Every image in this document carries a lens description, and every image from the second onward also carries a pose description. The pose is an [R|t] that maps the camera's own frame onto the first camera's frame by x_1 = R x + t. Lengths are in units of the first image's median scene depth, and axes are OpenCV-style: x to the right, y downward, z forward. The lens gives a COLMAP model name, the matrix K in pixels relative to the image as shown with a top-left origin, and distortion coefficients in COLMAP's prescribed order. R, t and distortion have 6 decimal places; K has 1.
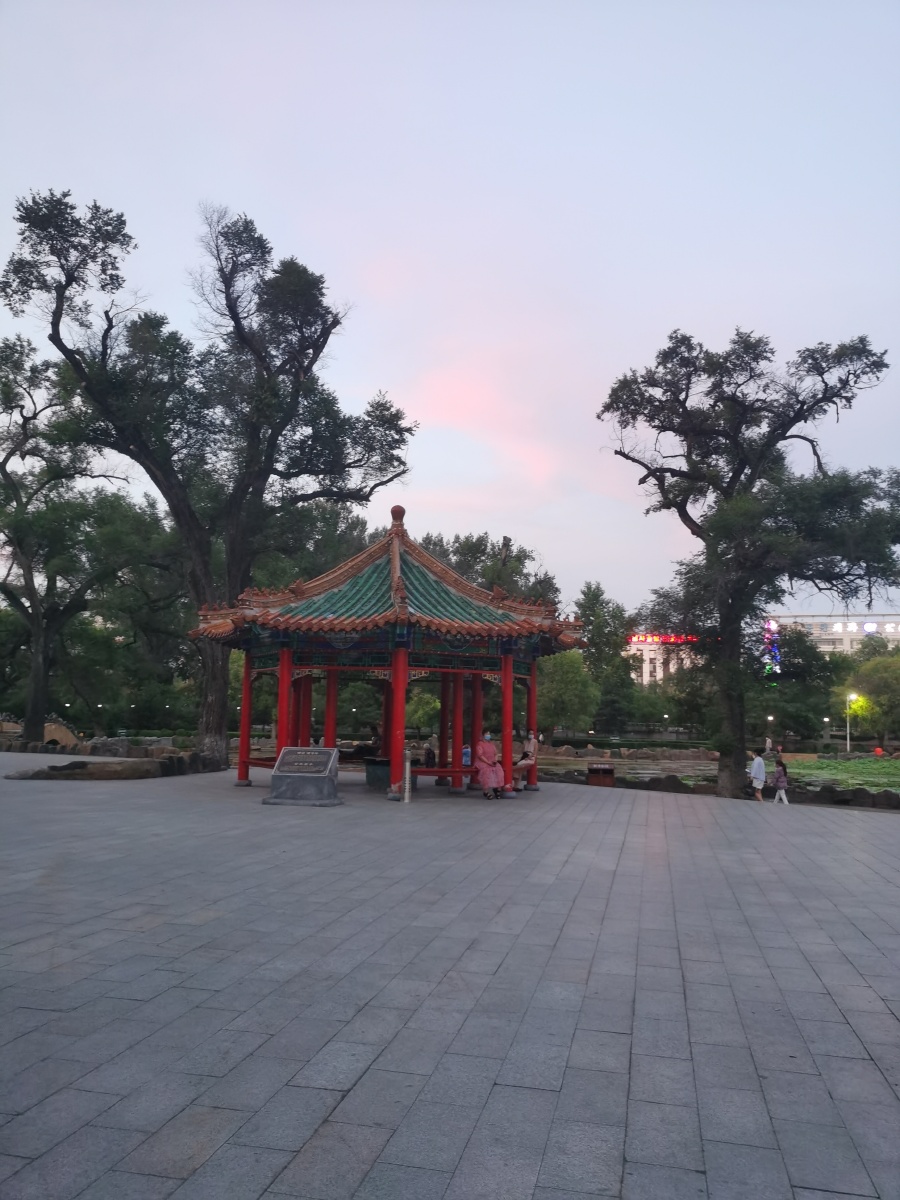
lens RADIAL K [[928.5, 0, 452.0], [0, 928.5, 621.9], [0, 0, 1]] dist [0.101873, -0.180271]
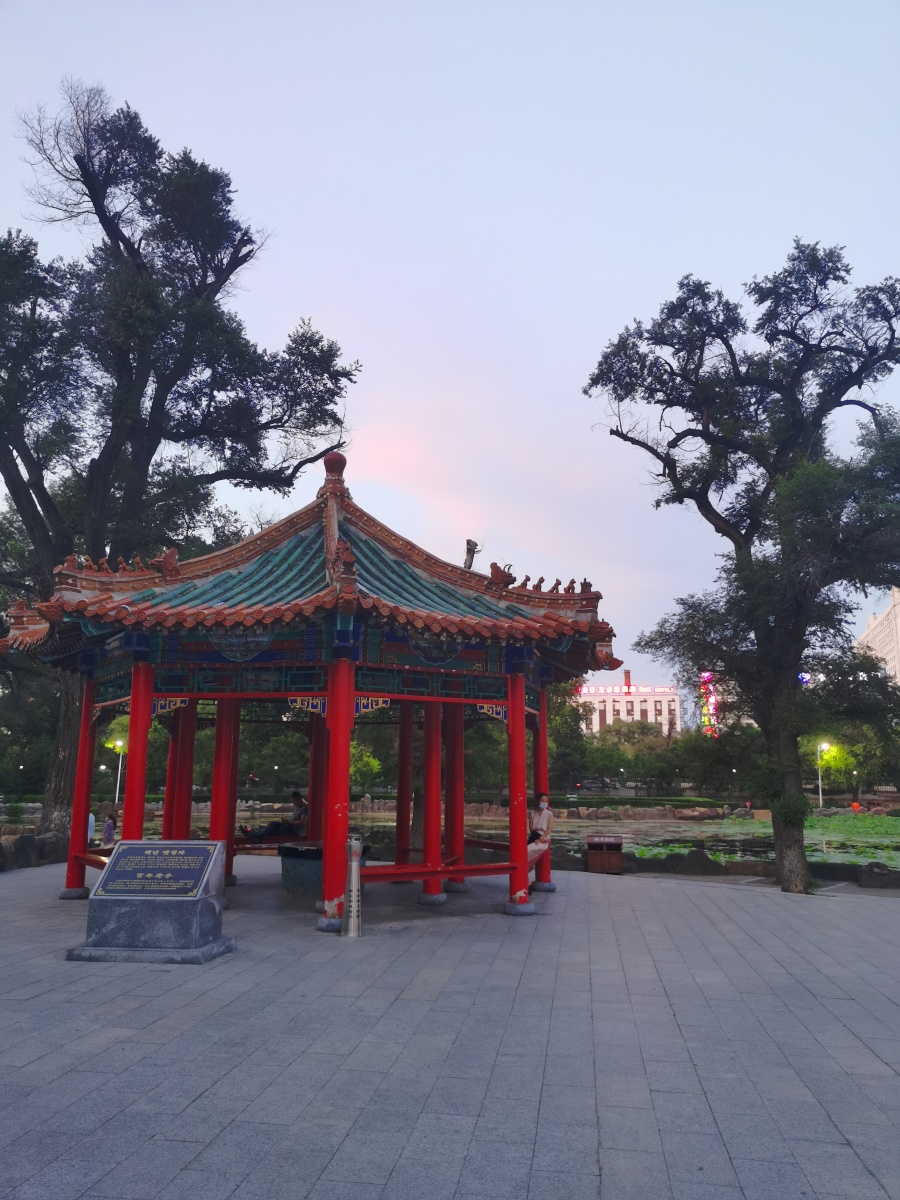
lens RADIAL K [[928.5, 0, 452.0], [0, 928.5, 621.9], [0, 0, 1]] dist [0.101873, -0.180271]
pose [[0.996972, -0.000229, 0.077757, -0.021586], [0.004810, 0.998262, -0.058729, 0.026664], [-0.077609, 0.058925, 0.995241, 0.279772]]
